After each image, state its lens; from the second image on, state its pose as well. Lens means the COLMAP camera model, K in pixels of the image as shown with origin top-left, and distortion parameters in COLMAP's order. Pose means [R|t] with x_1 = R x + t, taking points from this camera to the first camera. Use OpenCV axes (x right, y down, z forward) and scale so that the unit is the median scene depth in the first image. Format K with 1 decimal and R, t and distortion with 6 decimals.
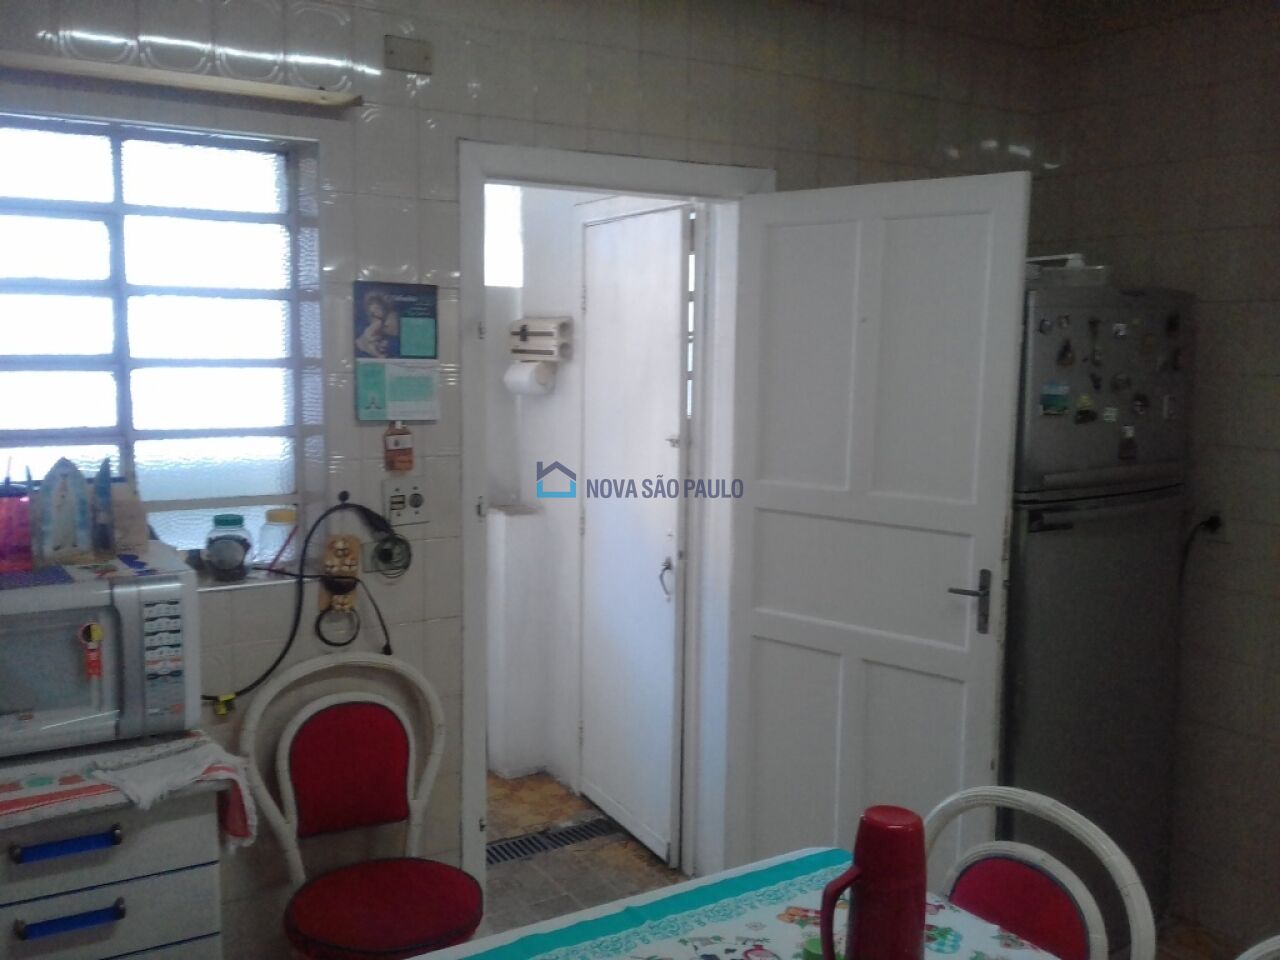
lens RADIAL K [[1154.1, 0, 640.0], [0, 1154.1, 480.0], [0, 0, 1]] dist [0.020031, 0.005199]
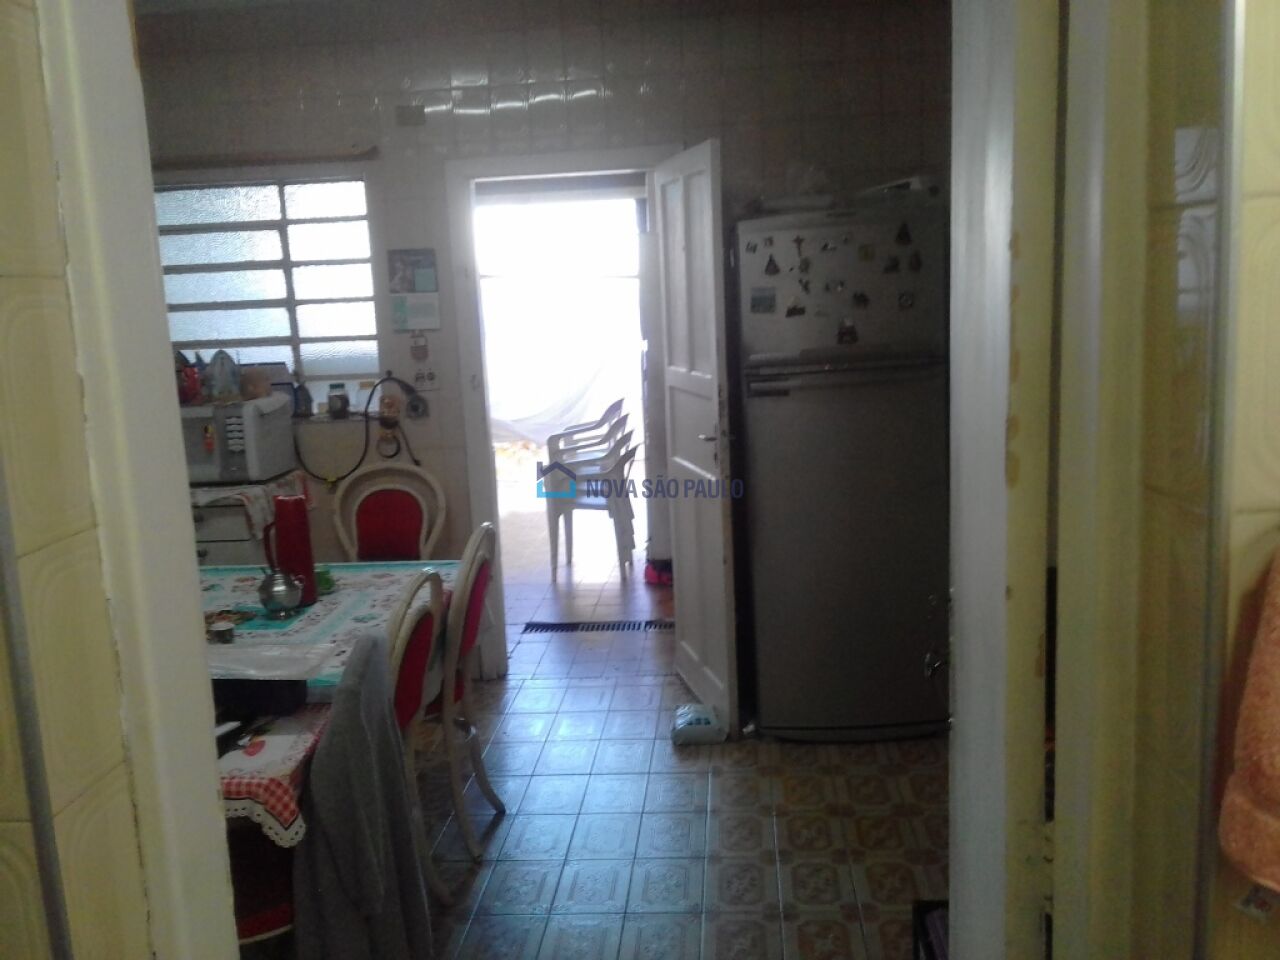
lens RADIAL K [[1100.5, 0, 640.0], [0, 1100.5, 480.0], [0, 0, 1]] dist [0.006217, 0.000822]
pose [[0.818717, 0.046860, -0.572282, 1.029700], [-0.010298, 0.997702, 0.066962, 0.060399], [0.574105, -0.048930, 0.817318, -0.165383]]
